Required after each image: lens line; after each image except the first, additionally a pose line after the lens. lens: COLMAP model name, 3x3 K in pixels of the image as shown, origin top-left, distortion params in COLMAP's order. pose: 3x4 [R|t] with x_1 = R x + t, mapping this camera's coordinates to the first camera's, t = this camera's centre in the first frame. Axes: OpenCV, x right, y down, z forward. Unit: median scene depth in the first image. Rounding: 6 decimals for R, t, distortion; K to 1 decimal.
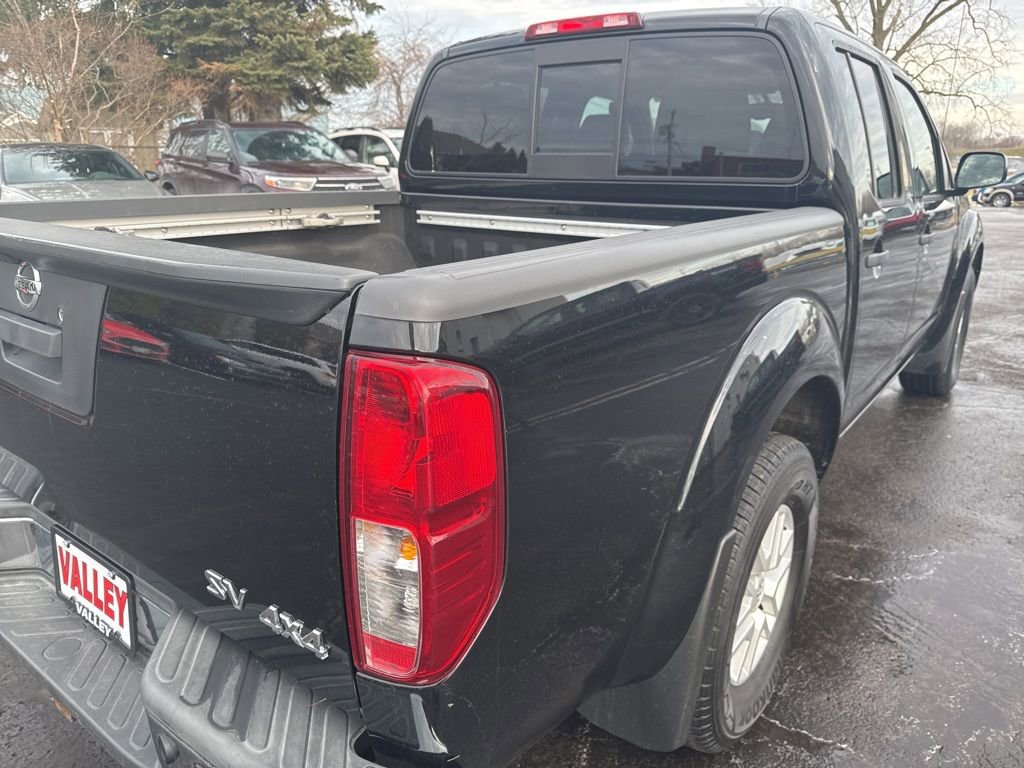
lens RADIAL K [[729.3, 0, 512.5], [0, 729.3, 388.8], [0, 0, 1]] dist [0.029217, -0.034540]
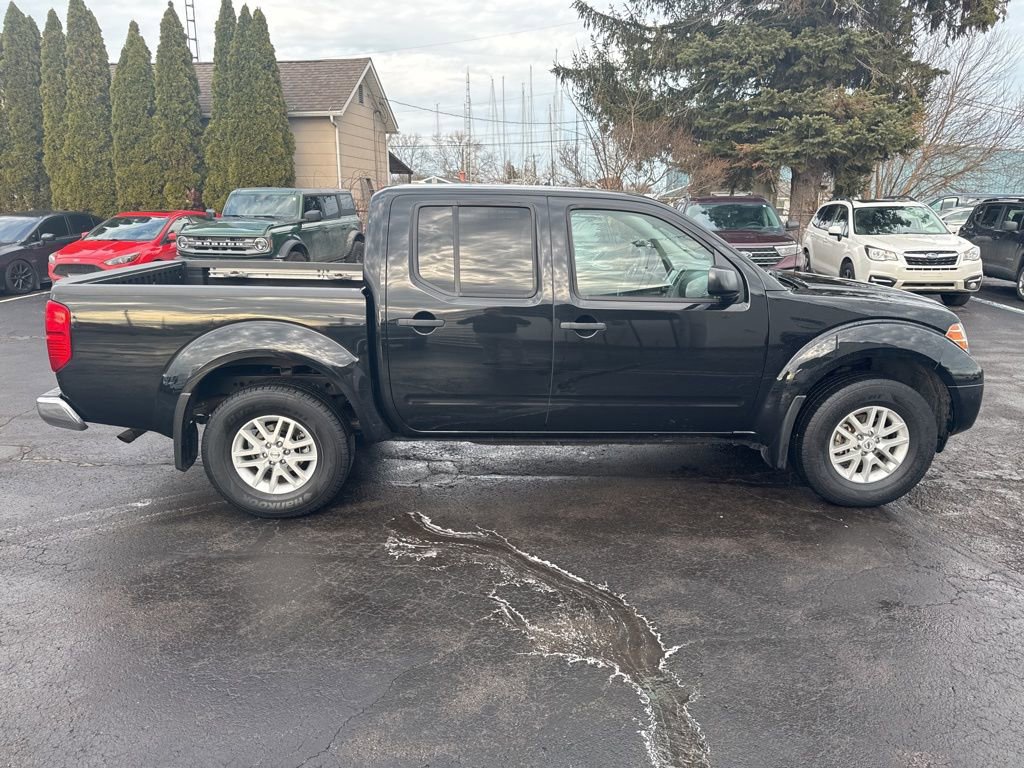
lens RADIAL K [[729.3, 0, 506.8], [0, 729.3, 387.7], [0, 0, 1]] dist [0.029217, -0.034540]
pose [[0.625581, 0.189913, -0.756691, 0.948671], [-0.241673, 0.969383, 0.043495, -0.070776], [0.741783, 0.155662, 0.652324, 0.024356]]
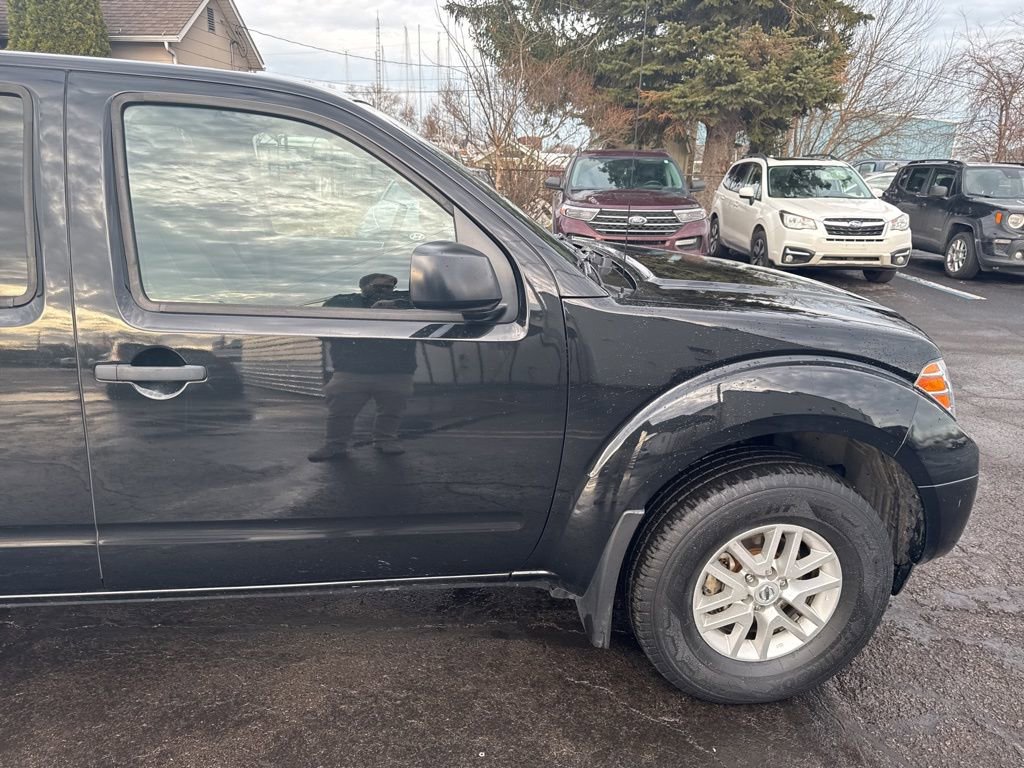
lens RADIAL K [[729.3, 0, 516.0], [0, 729.3, 388.2], [0, 0, 1]] dist [0.029217, -0.034540]
pose [[0.703676, 0.220526, -0.675432, 0.726401], [-0.239806, 0.968548, 0.066394, -0.193258], [0.668830, 0.115253, 0.734427, 0.500250]]
